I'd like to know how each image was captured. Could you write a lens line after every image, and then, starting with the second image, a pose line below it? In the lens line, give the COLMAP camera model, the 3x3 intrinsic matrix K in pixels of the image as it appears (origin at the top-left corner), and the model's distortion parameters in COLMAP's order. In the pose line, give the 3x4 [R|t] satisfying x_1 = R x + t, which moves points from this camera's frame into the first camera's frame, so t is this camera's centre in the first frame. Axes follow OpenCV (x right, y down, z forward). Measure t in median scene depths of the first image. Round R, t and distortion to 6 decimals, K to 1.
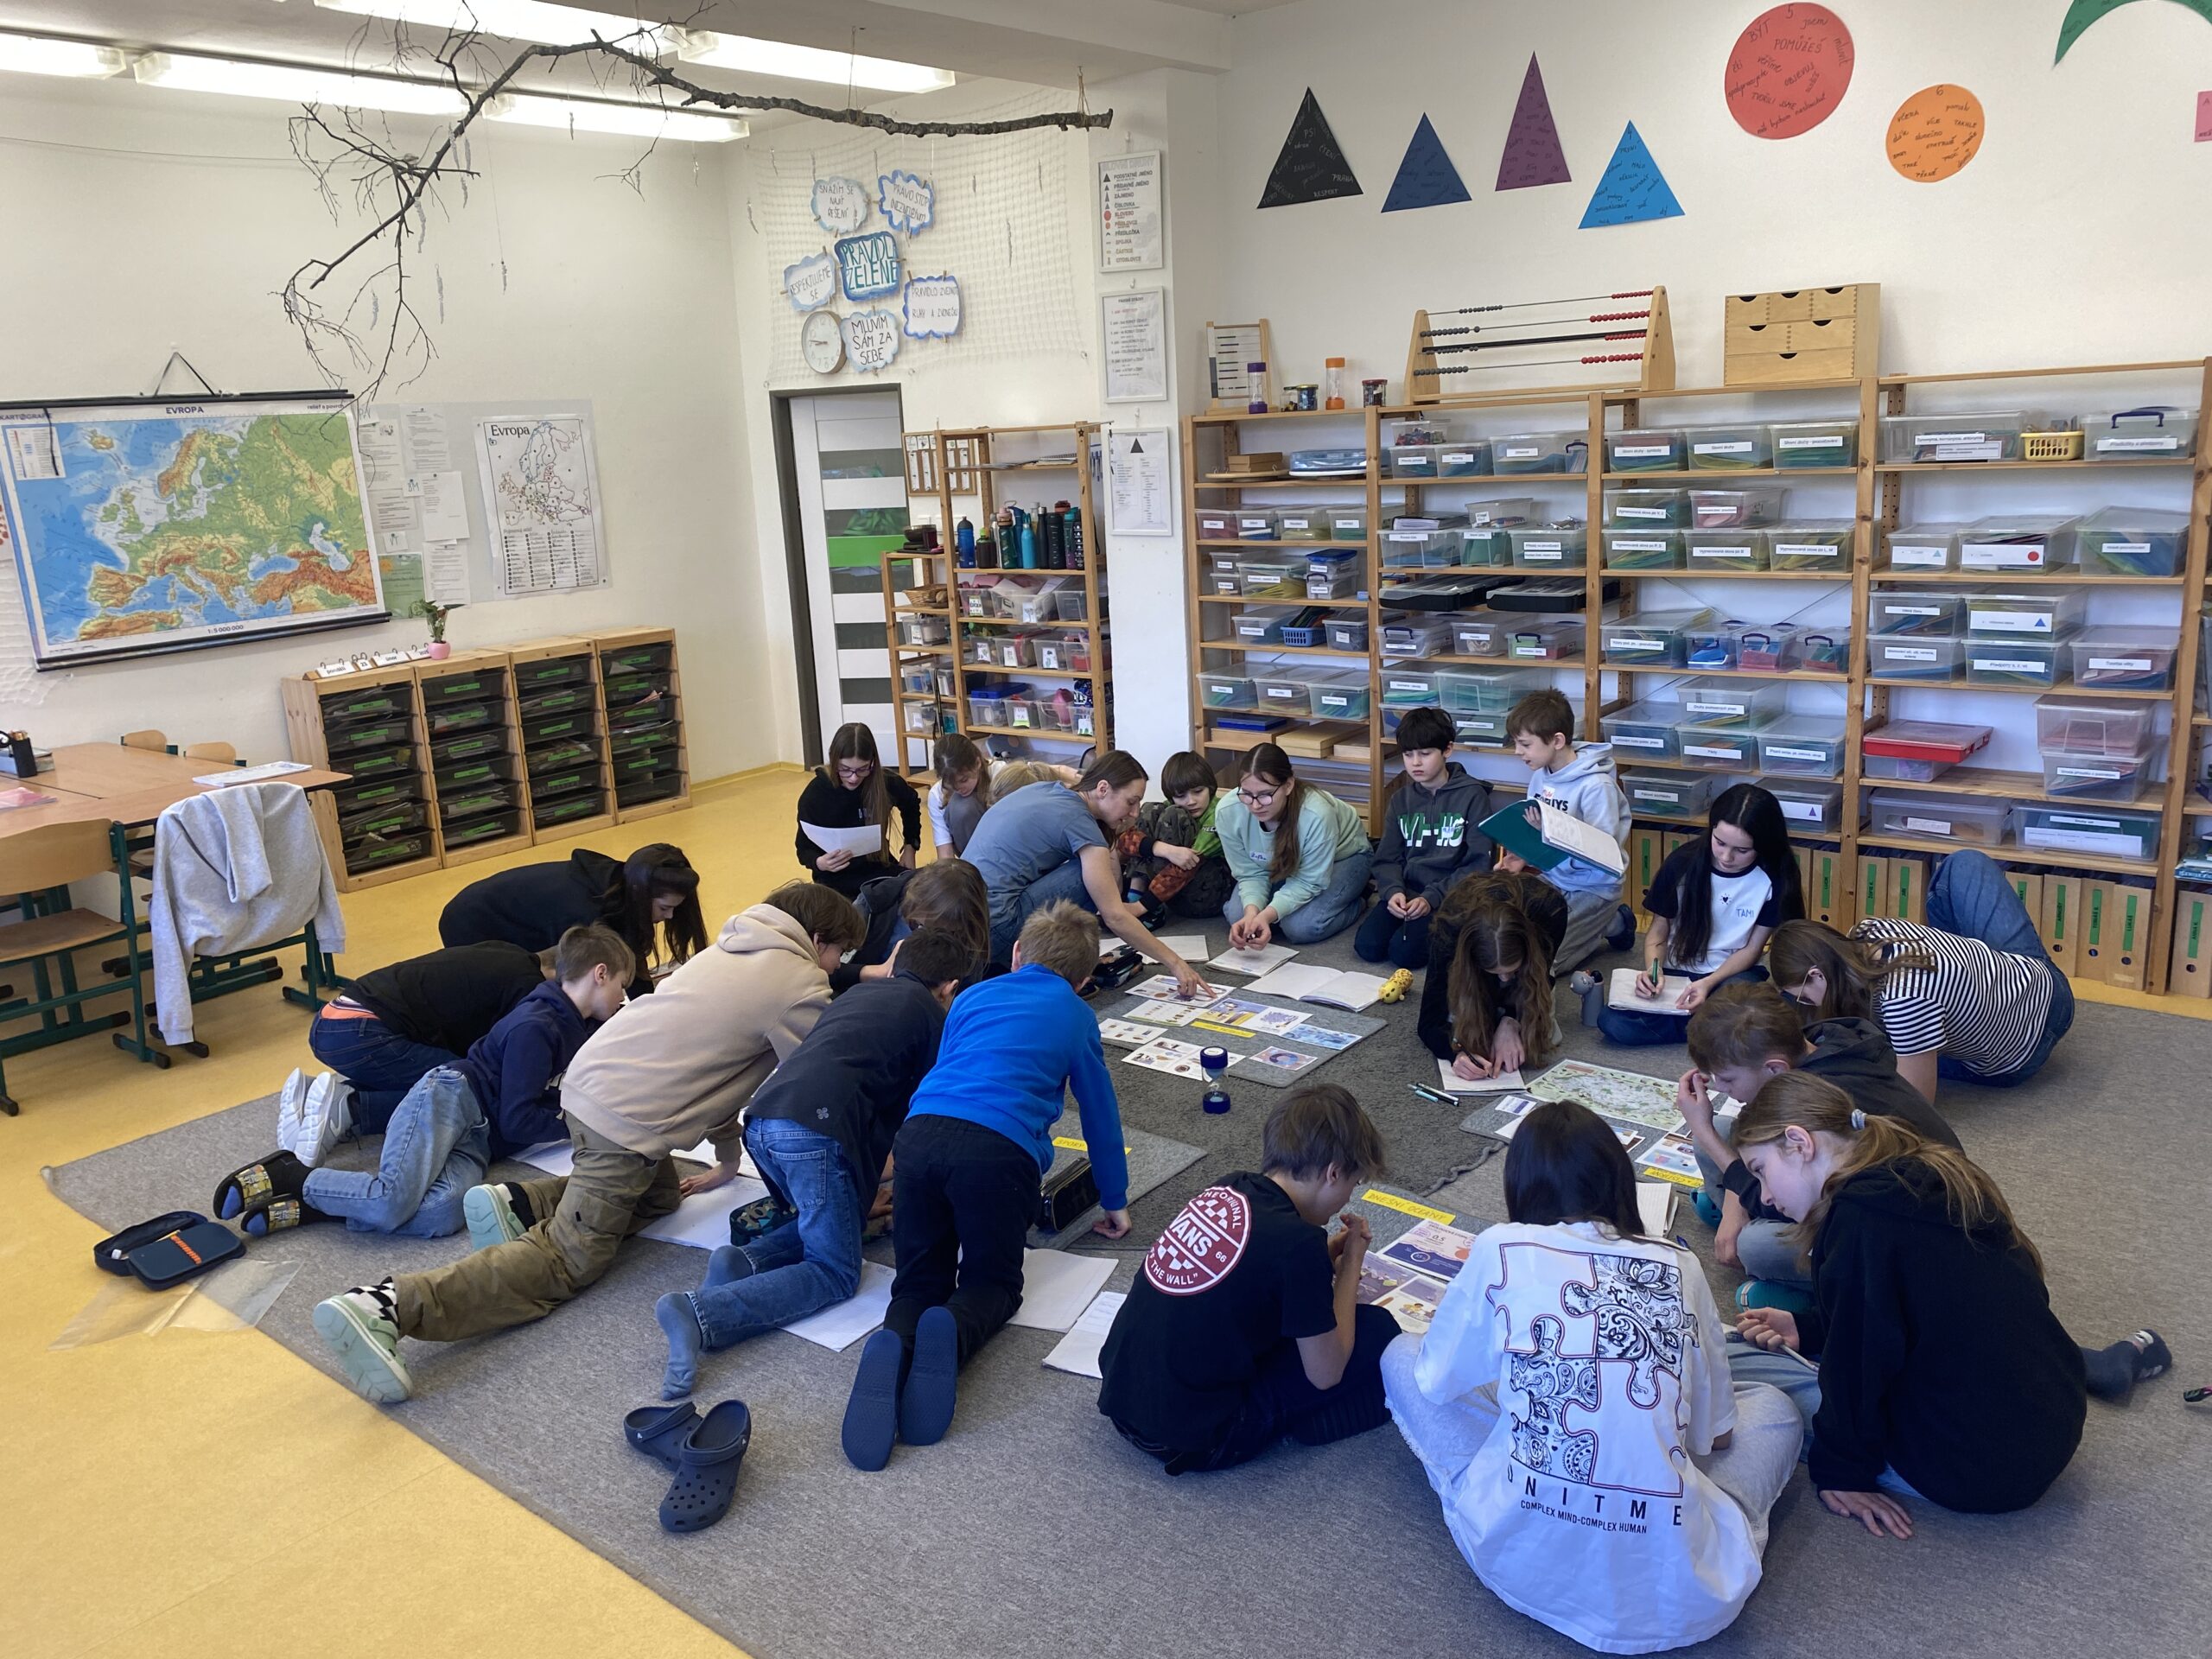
lens RADIAL K [[1692.8, 0, 1106.0], [0, 1692.8, 829.5], [0, 0, 1]] dist [0.091819, -0.142287]
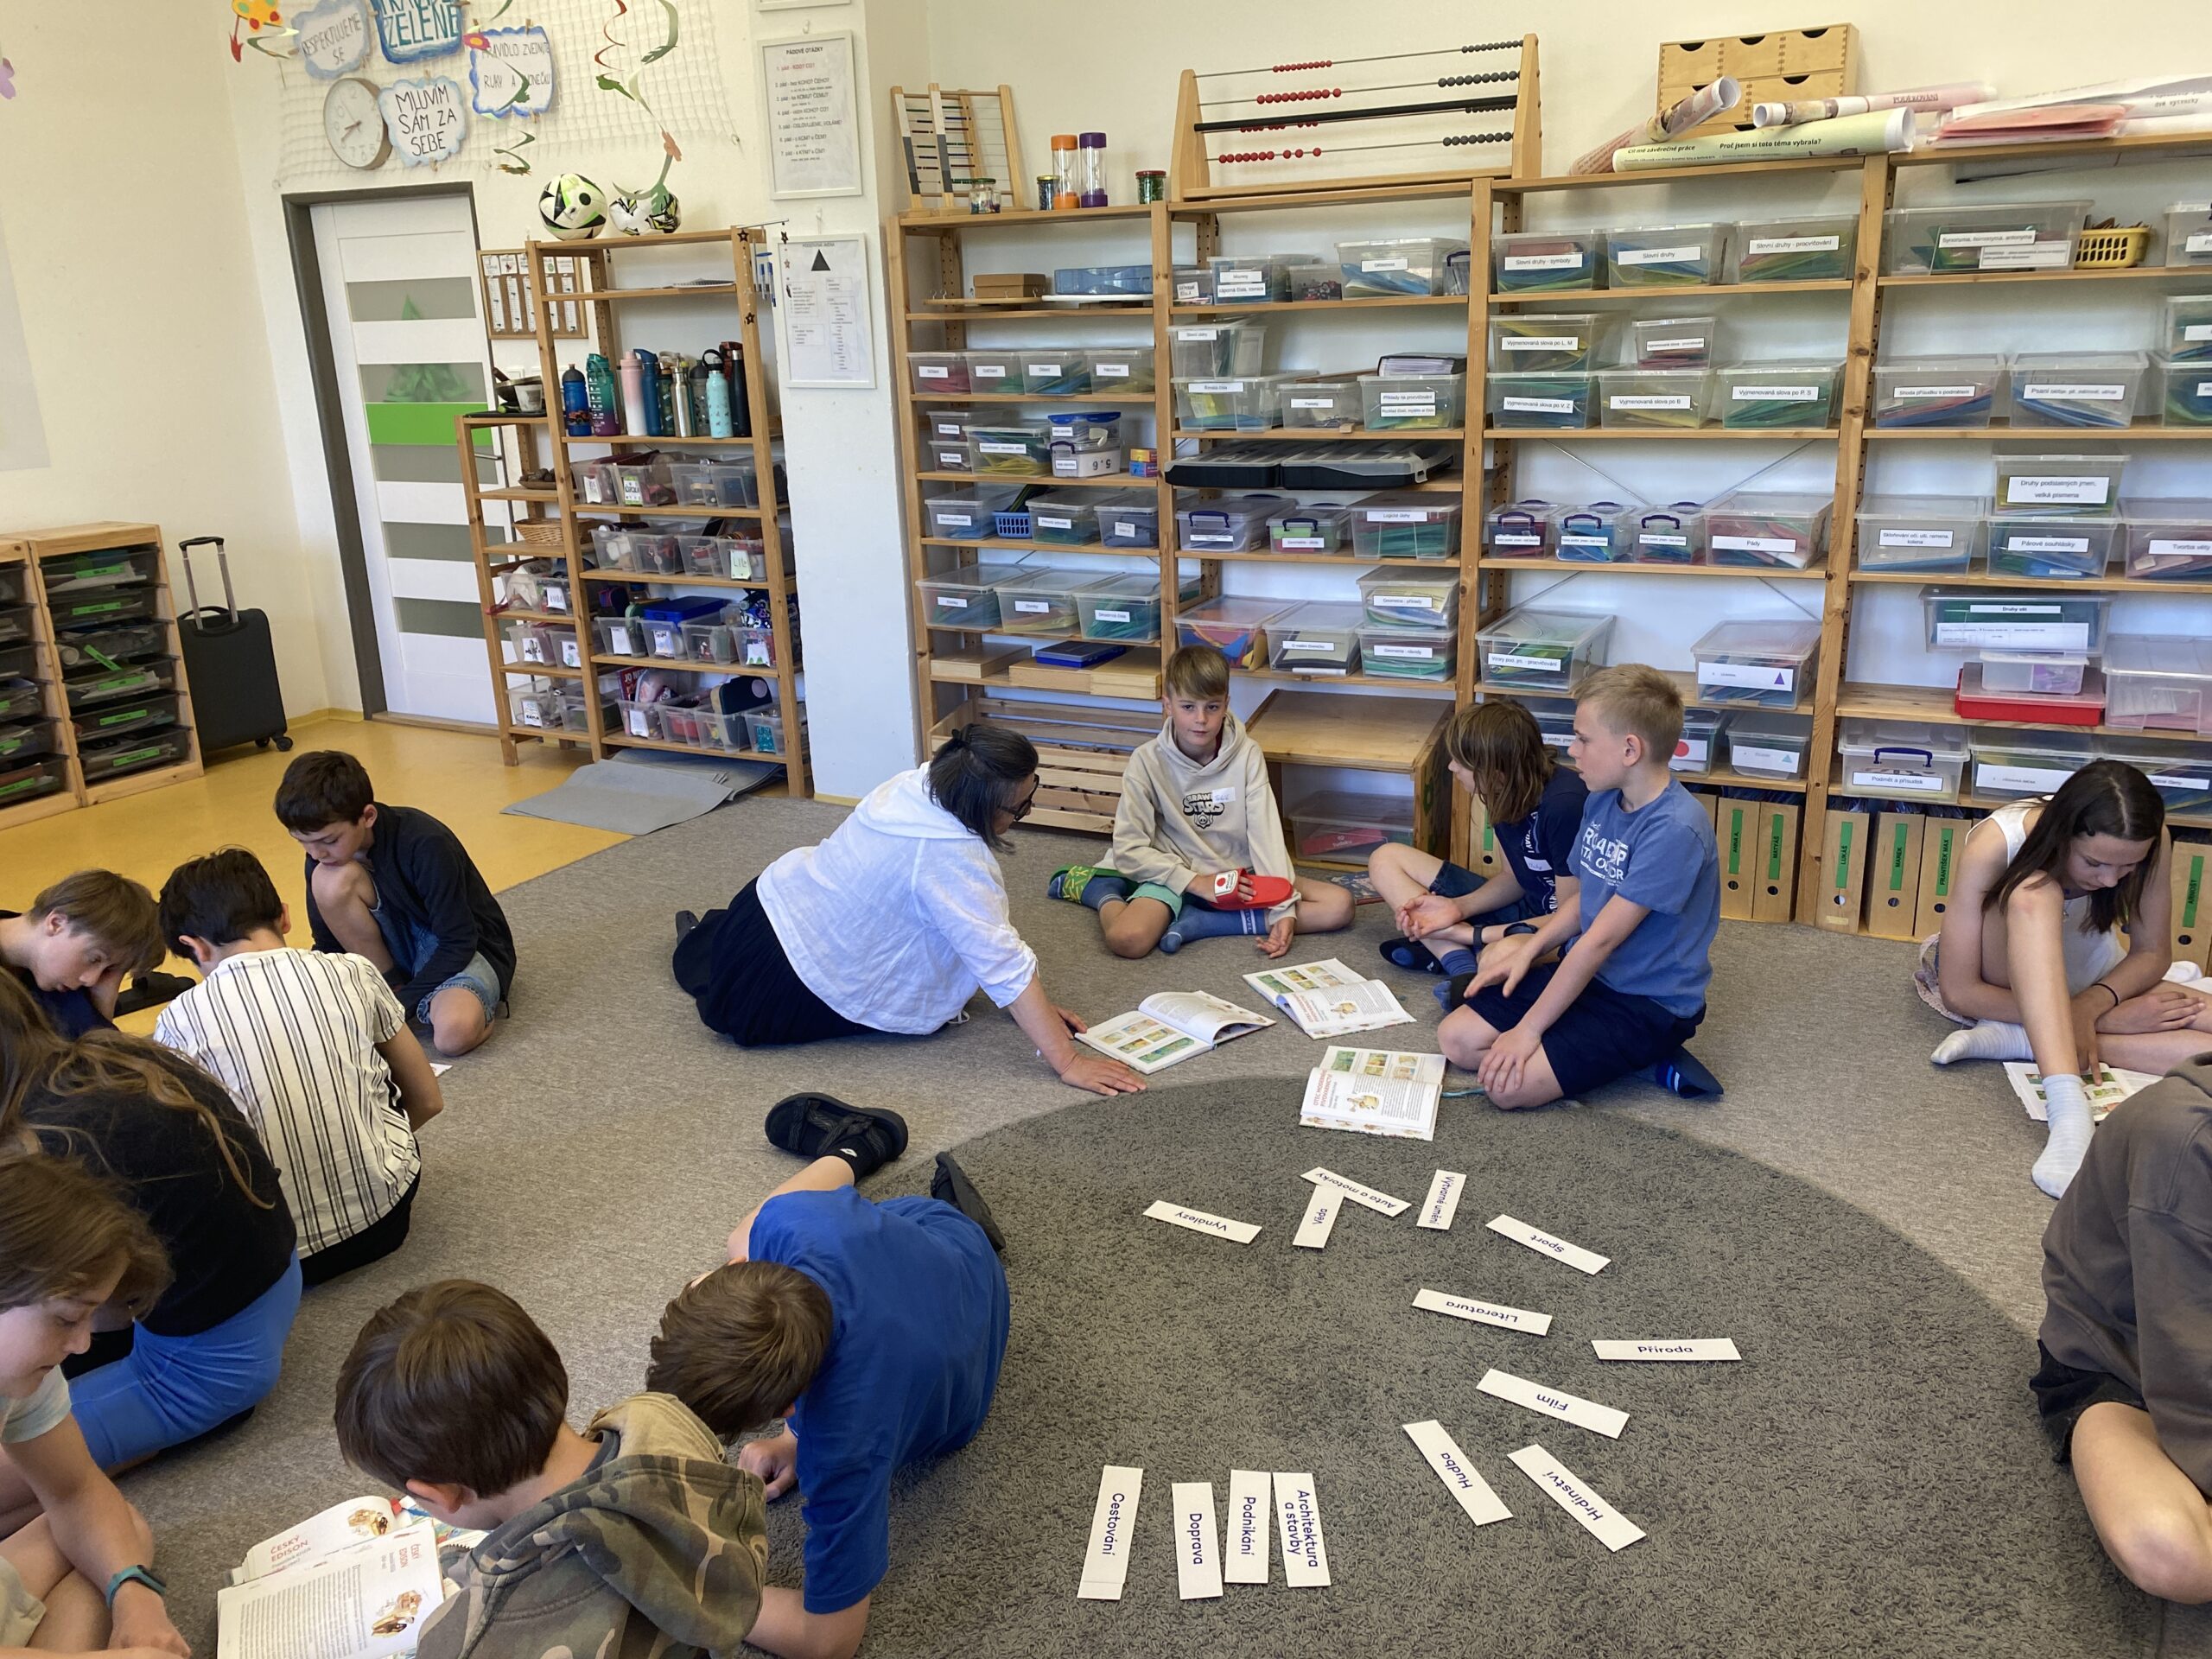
lens RADIAL K [[1692.8, 0, 1106.0], [0, 1692.8, 829.5], [0, 0, 1]] dist [0.091819, -0.142287]
pose [[0.977367, -0.043415, 0.207049, -0.023911], [0.032653, 0.997946, 0.055117, -0.022309], [-0.209017, -0.047109, 0.976777, 0.260606]]
